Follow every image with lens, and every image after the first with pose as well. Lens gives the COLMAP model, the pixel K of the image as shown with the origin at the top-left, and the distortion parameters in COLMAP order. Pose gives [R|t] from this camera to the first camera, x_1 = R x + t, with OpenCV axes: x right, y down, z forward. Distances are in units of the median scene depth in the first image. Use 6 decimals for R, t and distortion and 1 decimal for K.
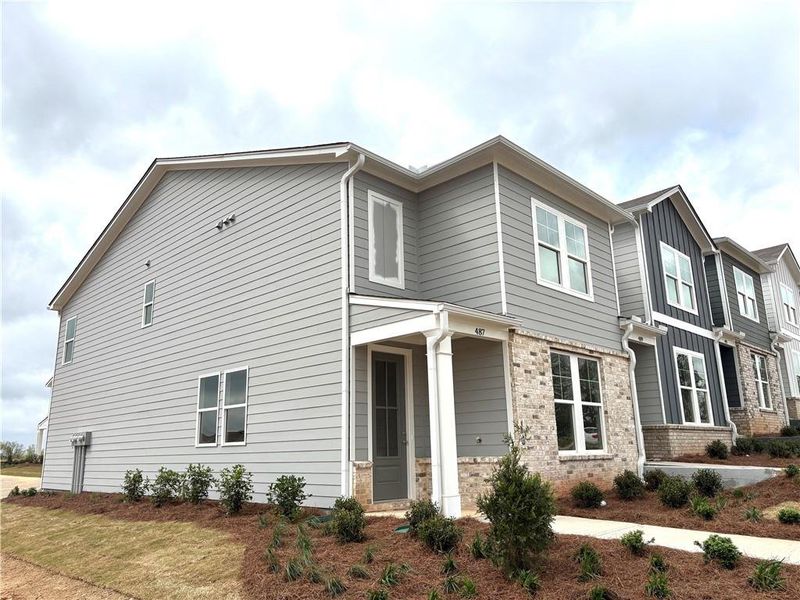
lens RADIAL K [[597.7, 0, 400.0], [0, 597.7, 300.0], [0, 0, 1]] dist [0.047116, -0.000619]
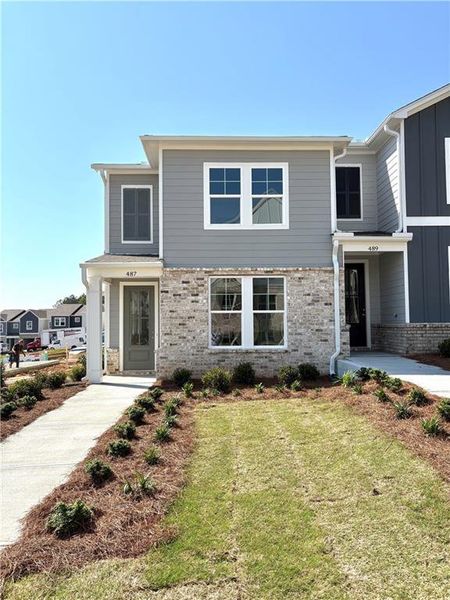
lens RADIAL K [[448.3, 0, 225.0], [0, 448.3, 300.0], [0, 0, 1]] dist [0.047116, -0.000619]
pose [[0.691027, -0.015661, -0.722660, 1.058397], [0.169074, 0.975533, 0.140532, -0.005875], [0.702778, -0.219294, 0.676767, 0.306644]]
